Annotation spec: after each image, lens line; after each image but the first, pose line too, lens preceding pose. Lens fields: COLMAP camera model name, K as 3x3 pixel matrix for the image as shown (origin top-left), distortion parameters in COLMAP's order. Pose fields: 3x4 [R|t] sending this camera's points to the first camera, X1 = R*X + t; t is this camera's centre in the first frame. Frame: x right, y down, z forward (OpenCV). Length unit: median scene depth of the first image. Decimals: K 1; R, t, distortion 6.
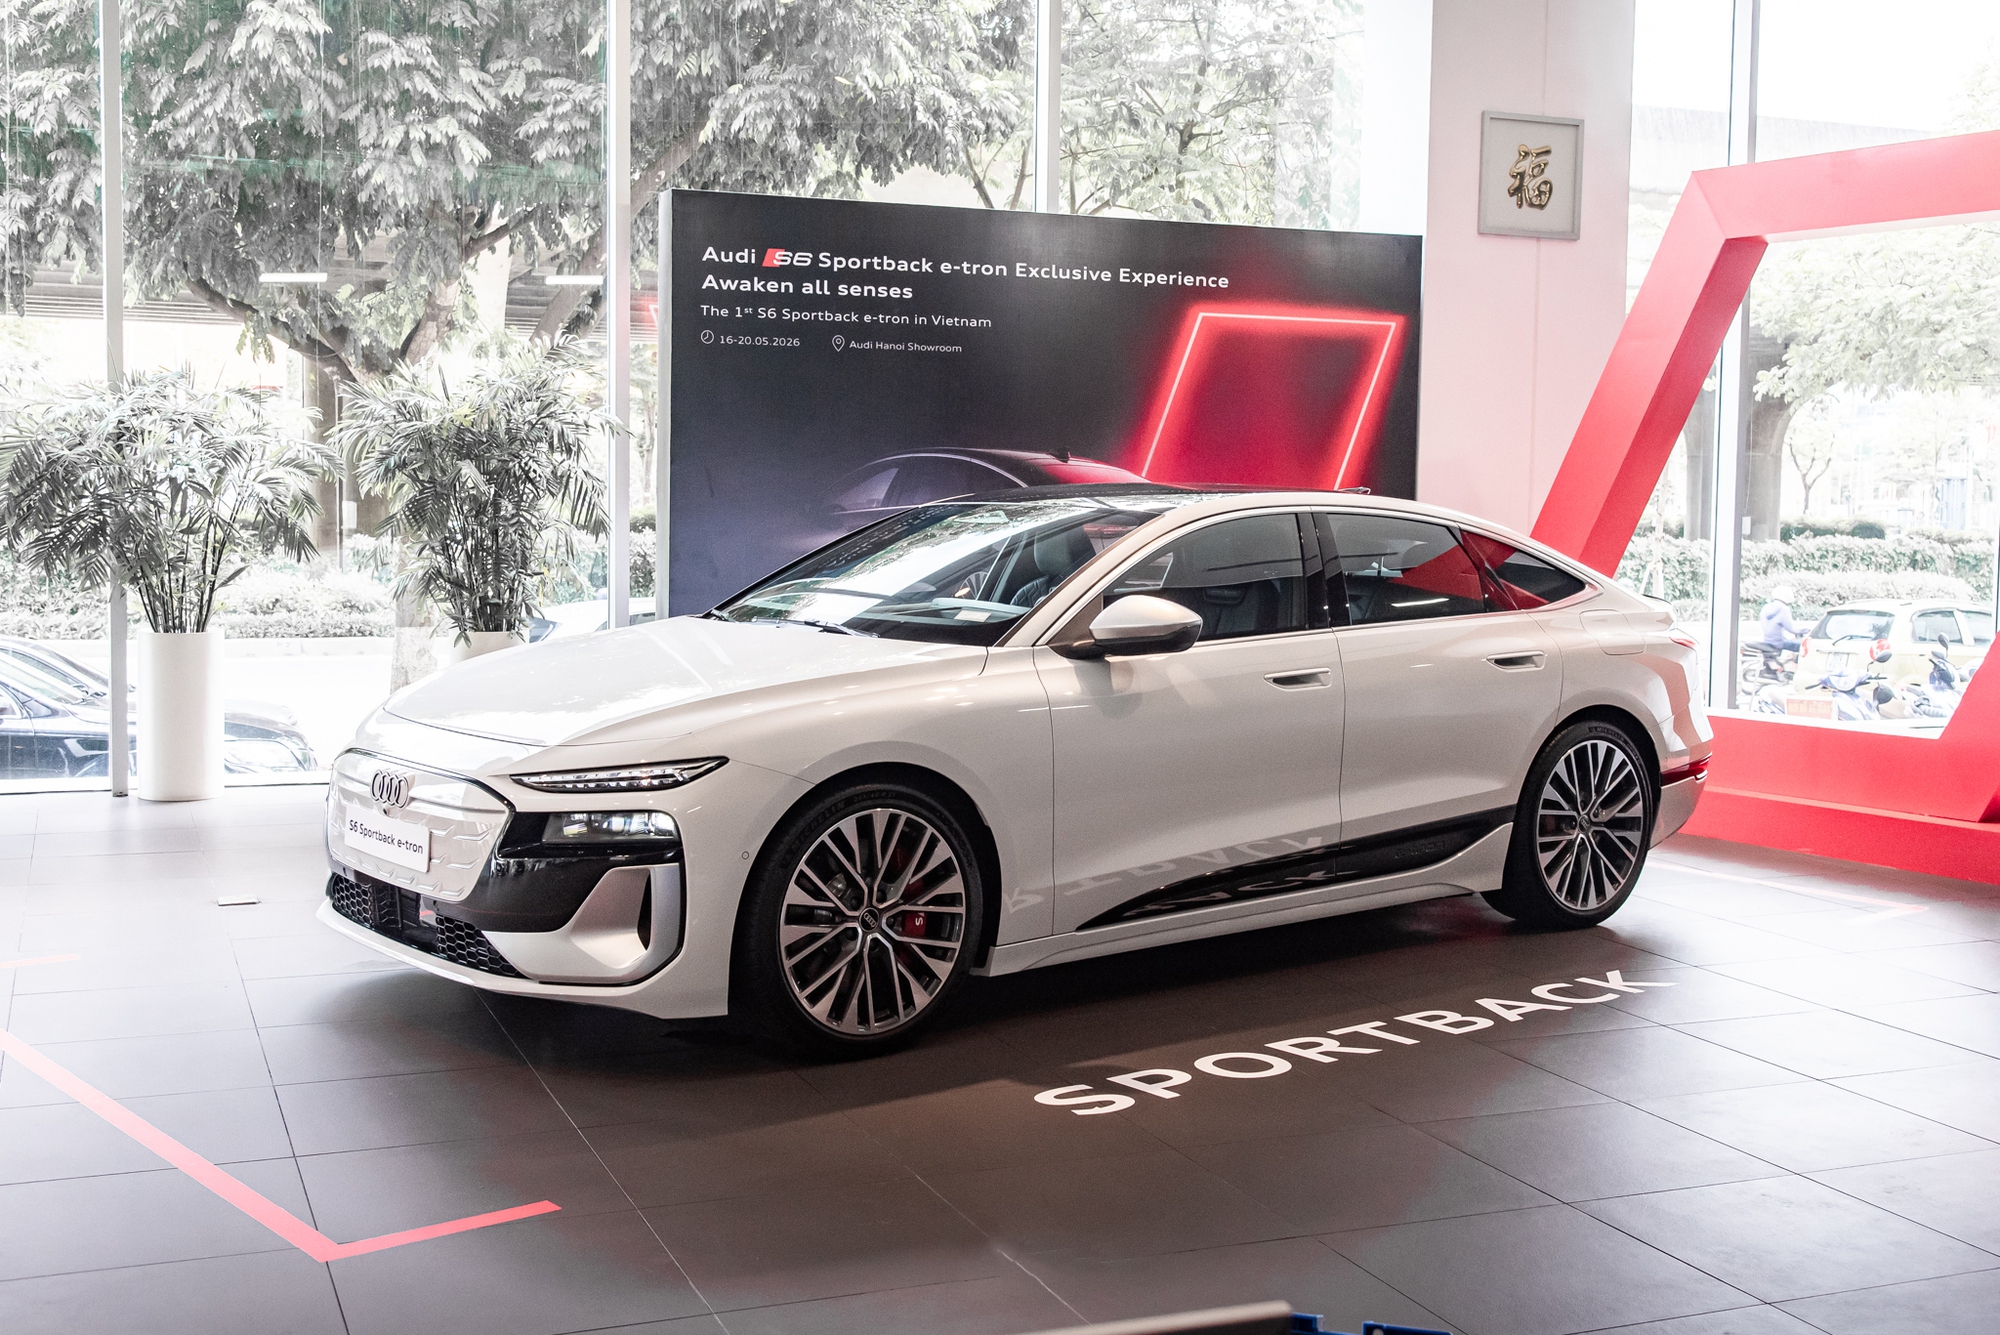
lens RADIAL K [[2136.4, 0, 1000.0], [0, 2136.4, 667.5], [0, 0, 1]] dist [0.071028, 0.002522]
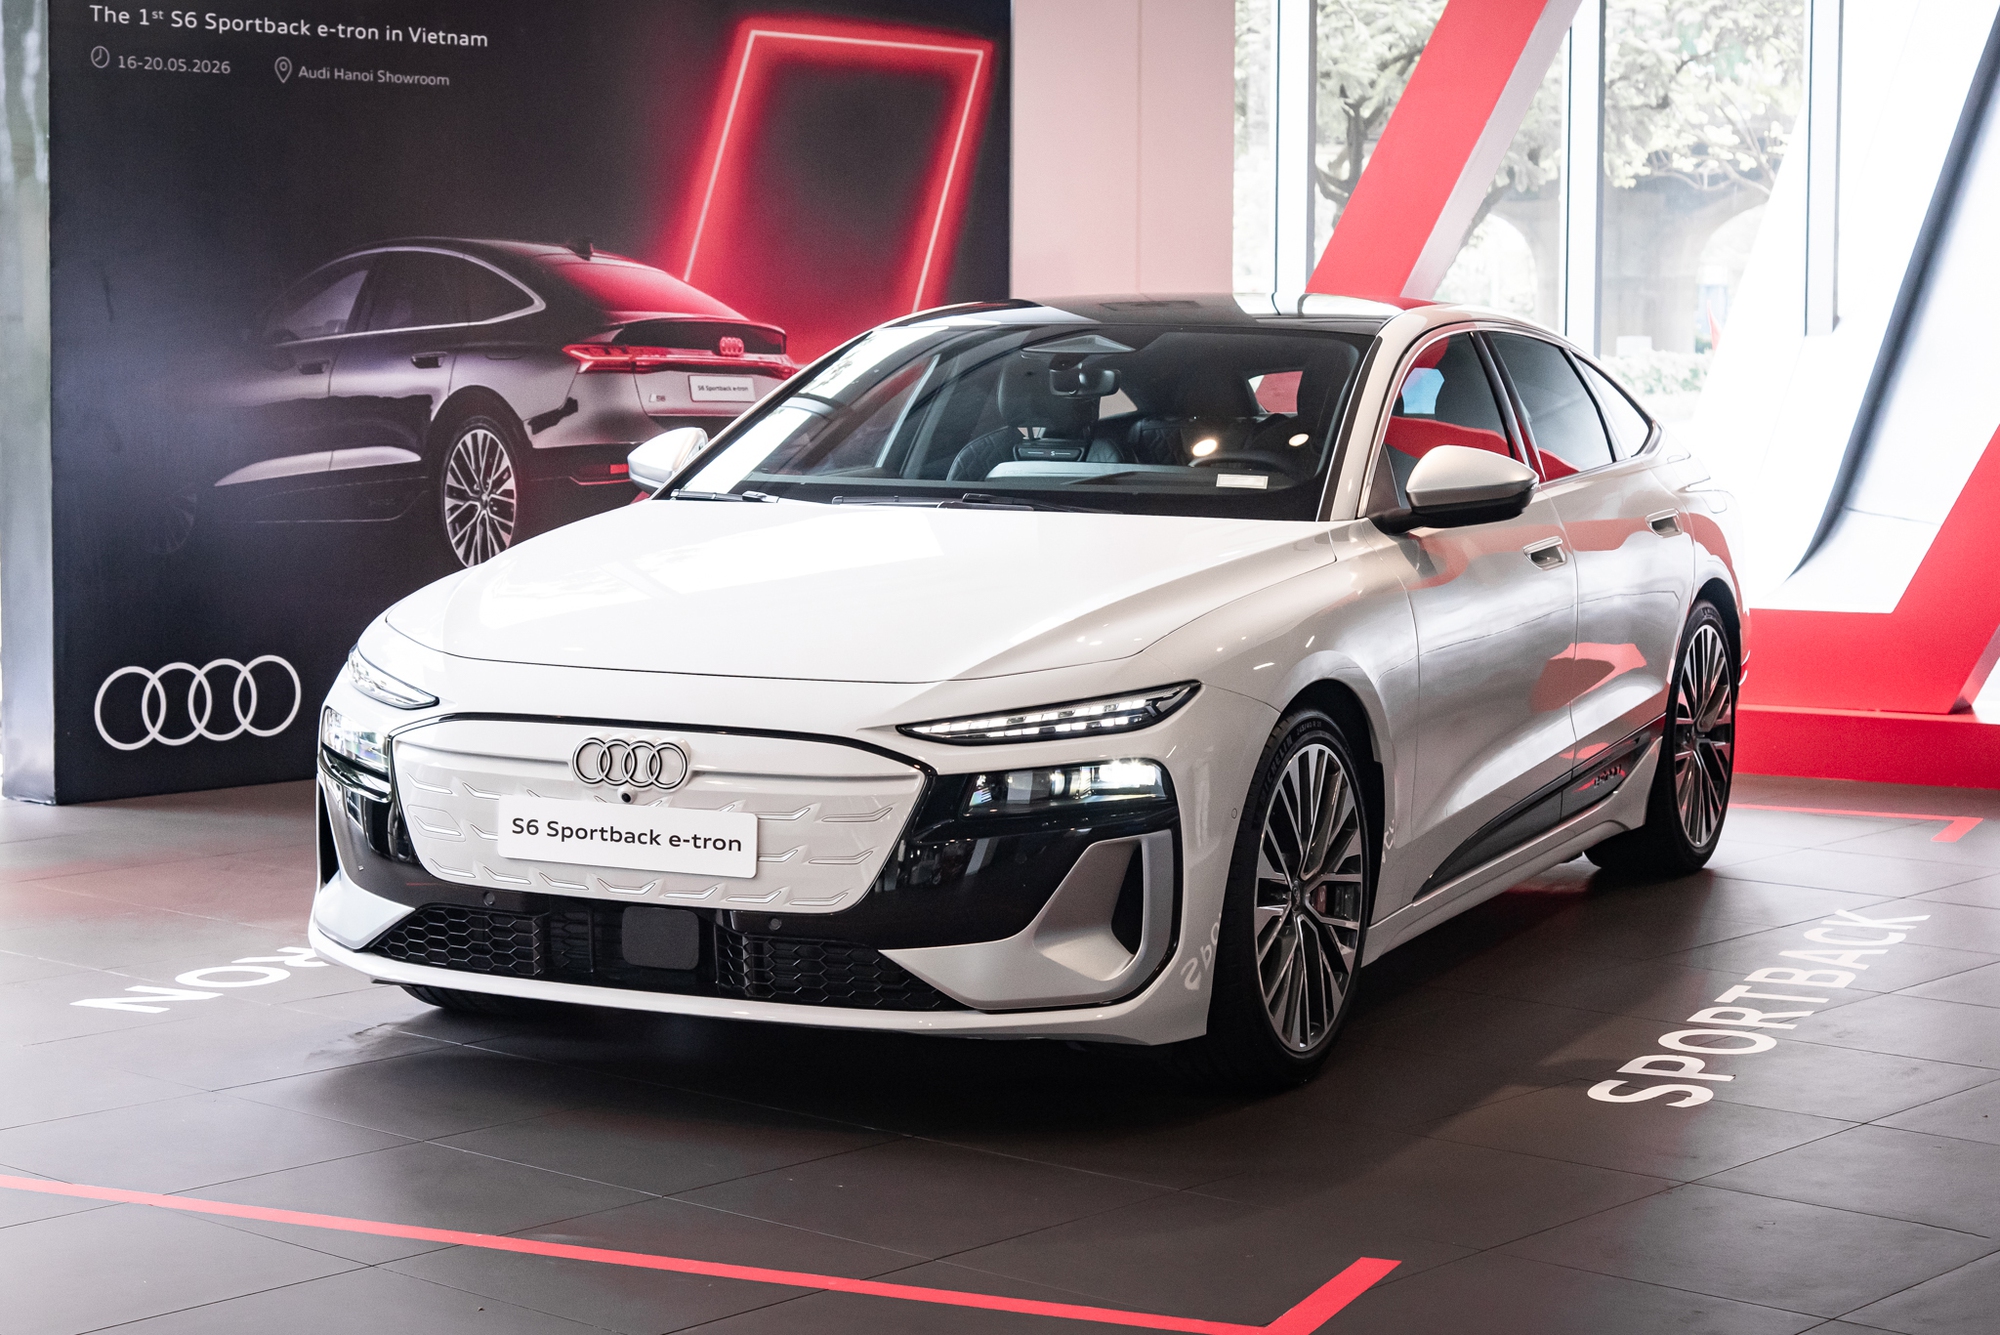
lens RADIAL K [[3607.9, 0, 1000.0], [0, 3607.9, 667.5], [0, 0, 1]] dist [0.011723, 0.031222]
pose [[0.900837, -0.053875, 0.430803, -0.580926], [0.044632, 0.998505, 0.031542, -0.003539], [-0.431858, -0.009187, 0.901895, -0.059959]]
